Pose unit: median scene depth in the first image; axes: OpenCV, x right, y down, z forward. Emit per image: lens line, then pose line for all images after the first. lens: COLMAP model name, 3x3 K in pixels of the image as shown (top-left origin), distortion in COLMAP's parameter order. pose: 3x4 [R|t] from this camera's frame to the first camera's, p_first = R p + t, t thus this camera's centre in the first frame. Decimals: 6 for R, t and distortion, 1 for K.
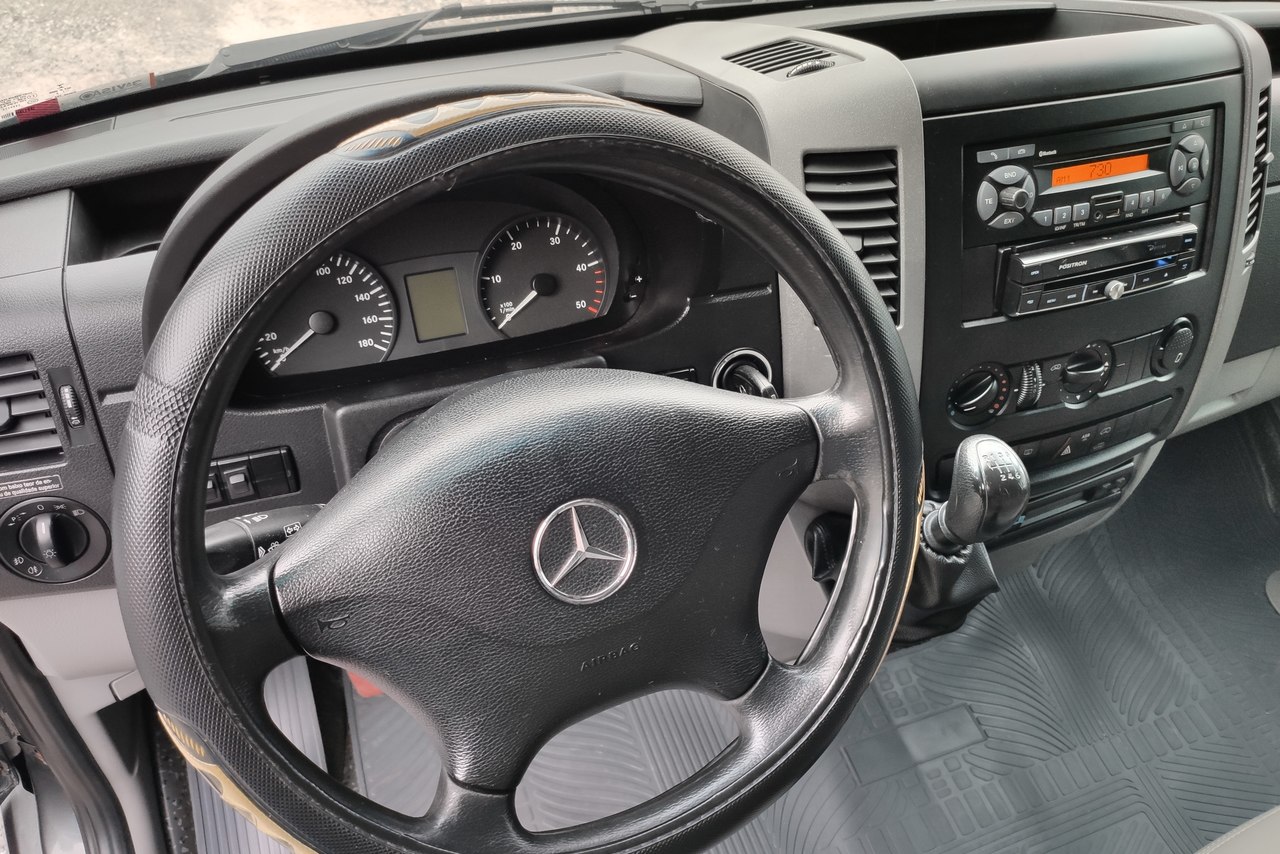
lens RADIAL K [[982.8, 0, 645.4], [0, 982.8, 428.8], [0, 0, 1]] dist [0.077792, -0.110214]
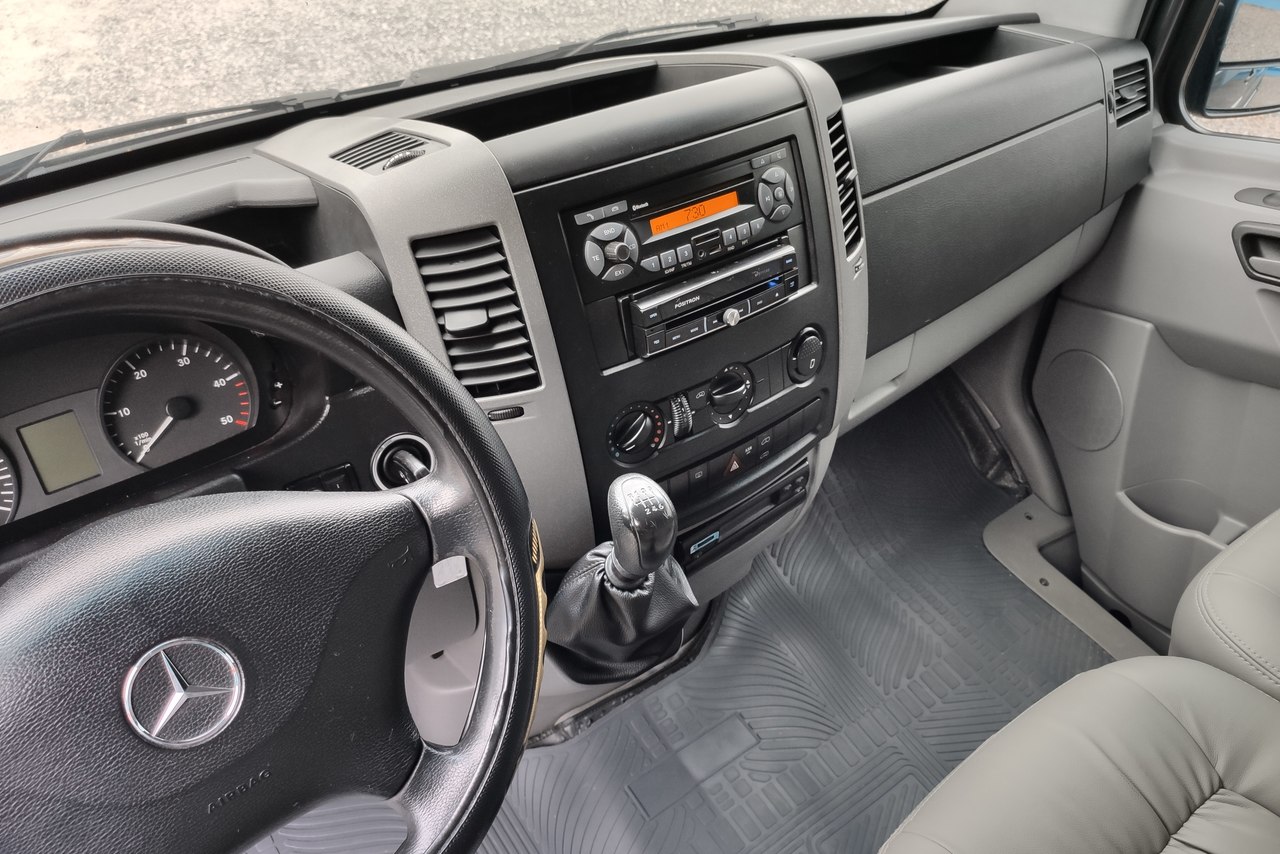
lens RADIAL K [[980.1, 0, 636.0], [0, 980.1, 427.1], [0, 0, 1]] dist [0.085810, -0.128016]
pose [[0.964526, -0.190408, 0.182849, 0.147316], [0.199513, 0.979353, -0.032593, -0.006740], [-0.172868, 0.067918, 0.982601, -0.034640]]
